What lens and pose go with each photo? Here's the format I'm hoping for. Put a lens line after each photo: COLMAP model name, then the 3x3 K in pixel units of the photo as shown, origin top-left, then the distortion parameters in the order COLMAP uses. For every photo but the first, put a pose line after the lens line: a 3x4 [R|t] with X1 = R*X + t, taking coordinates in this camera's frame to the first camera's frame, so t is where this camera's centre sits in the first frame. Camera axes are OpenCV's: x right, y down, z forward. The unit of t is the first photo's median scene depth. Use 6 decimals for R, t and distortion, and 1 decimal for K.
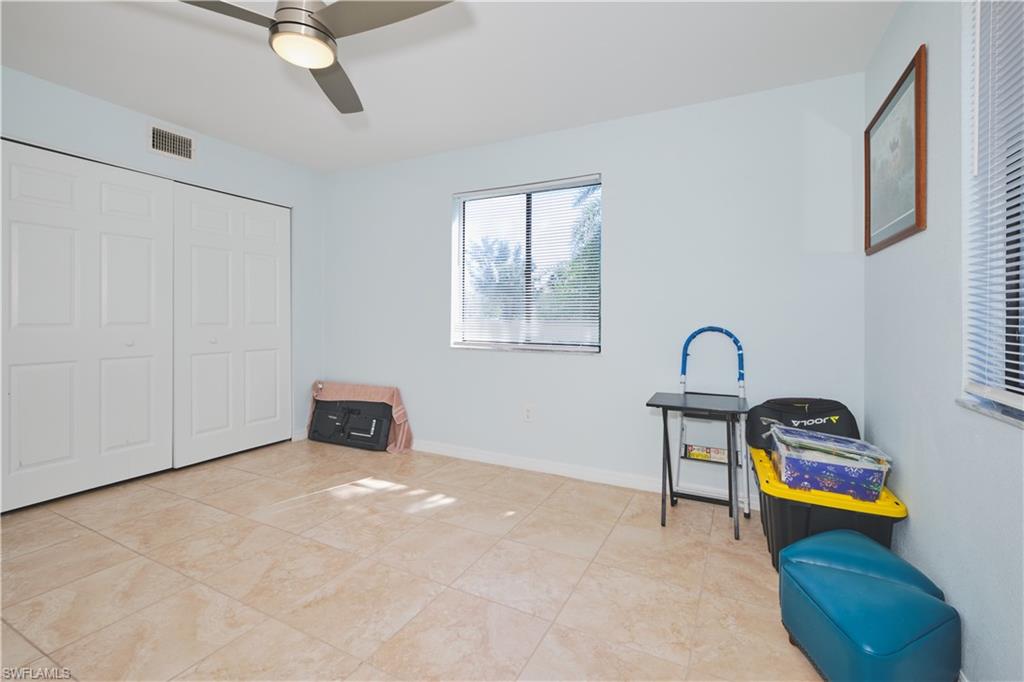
lens RADIAL K [[452.9, 0, 510.0], [0, 452.9, 341.8], [0, 0, 1]] dist [-0.003227, -0.000342]
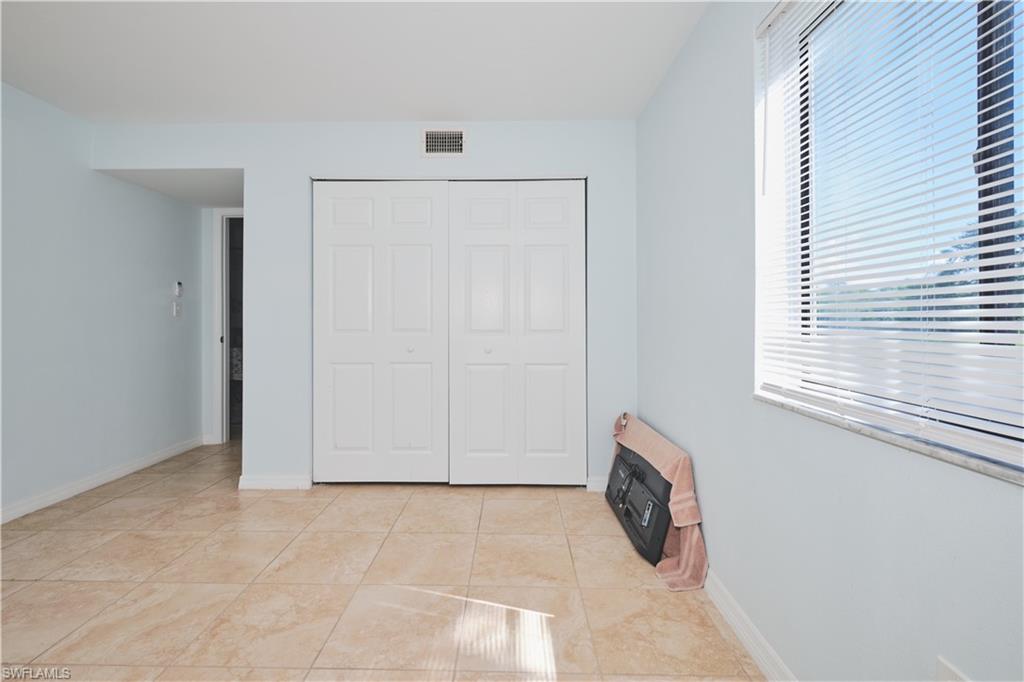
lens RADIAL K [[452.4, 0, 506.3], [0, 452.4, 321.5], [0, 0, 1]] dist [0.000873, -0.000142]
pose [[0.445621, -0.003371, -0.895216, 0.174157], [-0.044862, 0.998652, -0.026092, -0.042644], [0.894097, 0.051788, 0.444869, 0.742879]]
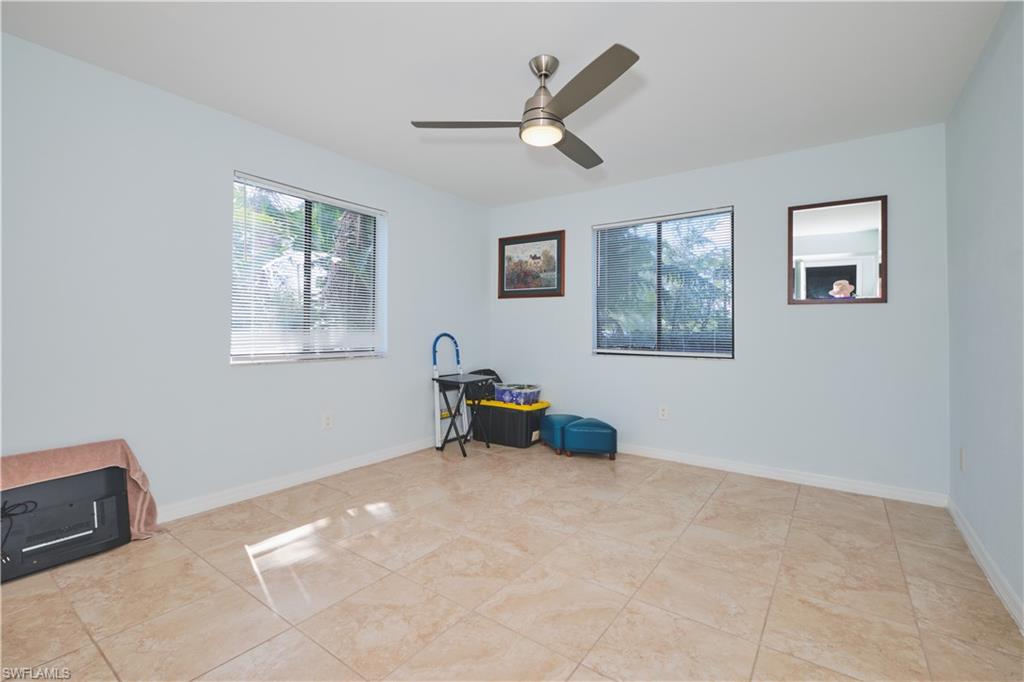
lens RADIAL K [[452.9, 0, 510.0], [0, 452.9, 341.8], [0, 0, 1]] dist [-0.003227, -0.000342]
pose [[0.148776, -0.027969, 0.988475, -1.027909], [0.049545, 0.998555, 0.020797, -0.023362], [-0.987629, 0.045880, 0.149946, 0.492883]]
